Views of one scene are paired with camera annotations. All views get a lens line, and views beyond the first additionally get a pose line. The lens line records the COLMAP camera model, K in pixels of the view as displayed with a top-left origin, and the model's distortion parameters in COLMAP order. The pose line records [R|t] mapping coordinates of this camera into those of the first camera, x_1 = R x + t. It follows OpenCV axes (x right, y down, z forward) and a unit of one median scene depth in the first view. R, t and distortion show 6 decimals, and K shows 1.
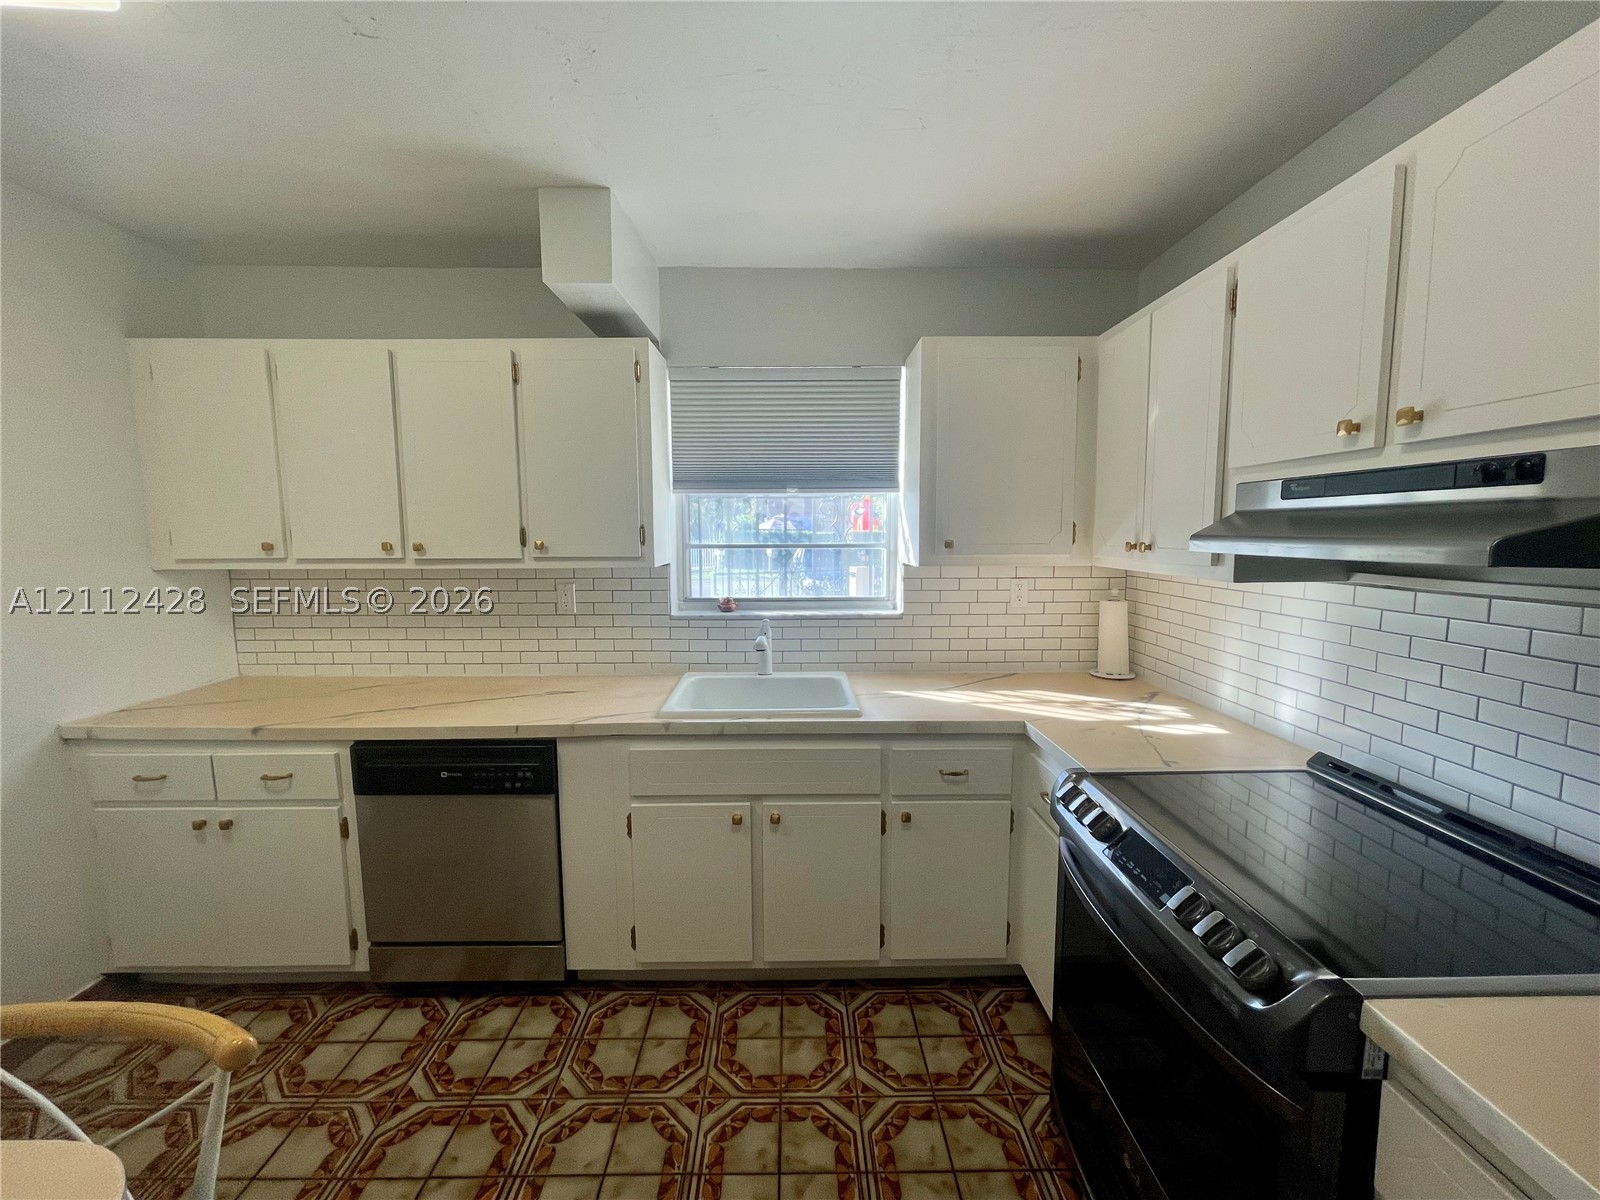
lens RADIAL K [[649.8, 0, 794.8], [0, 649.8, 594.1], [0, 0, 1]] dist [-0.004245, 0.001391]
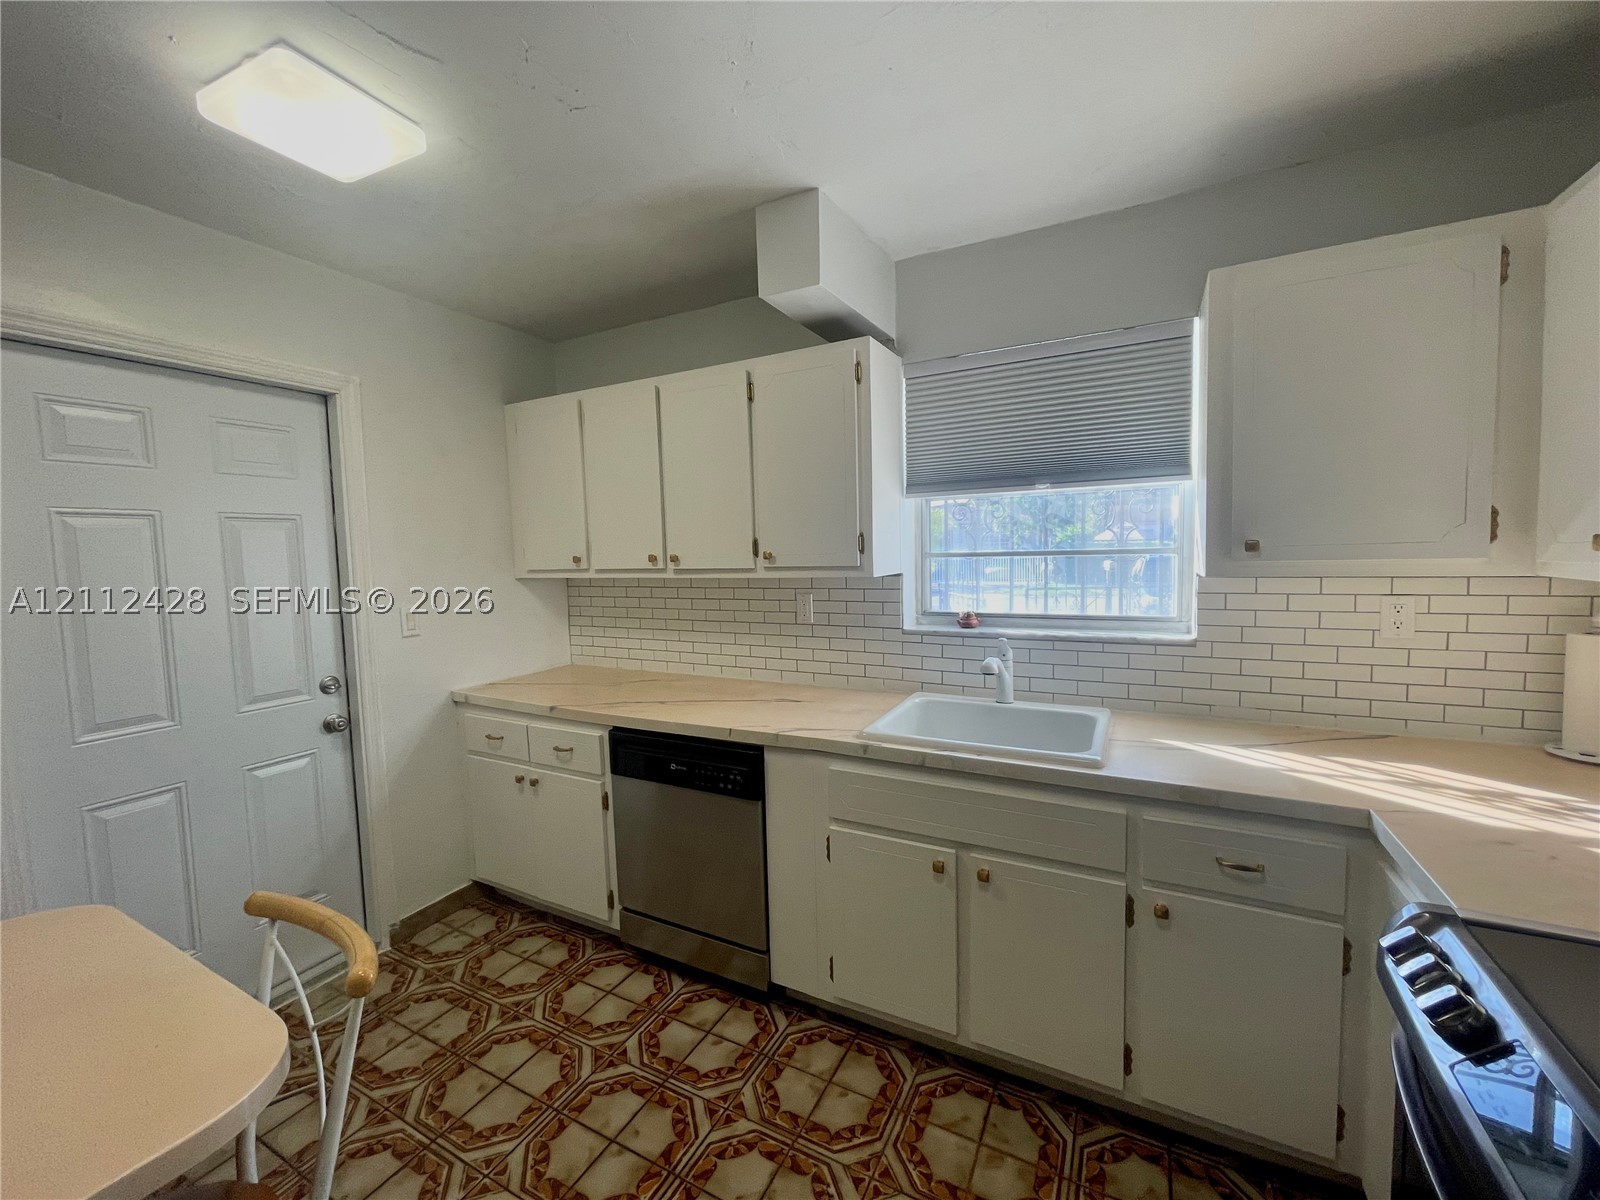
lens RADIAL K [[649.8, 0, 791.2], [0, 649.8, 594.9], [0, 0, 1]] dist [-0.004245, 0.001391]
pose [[0.875684, 0.015006, -0.482651, 0.149083], [-0.026338, 0.999513, -0.016709, 0.003880], [0.482165, 0.027344, 0.875653, 0.131524]]
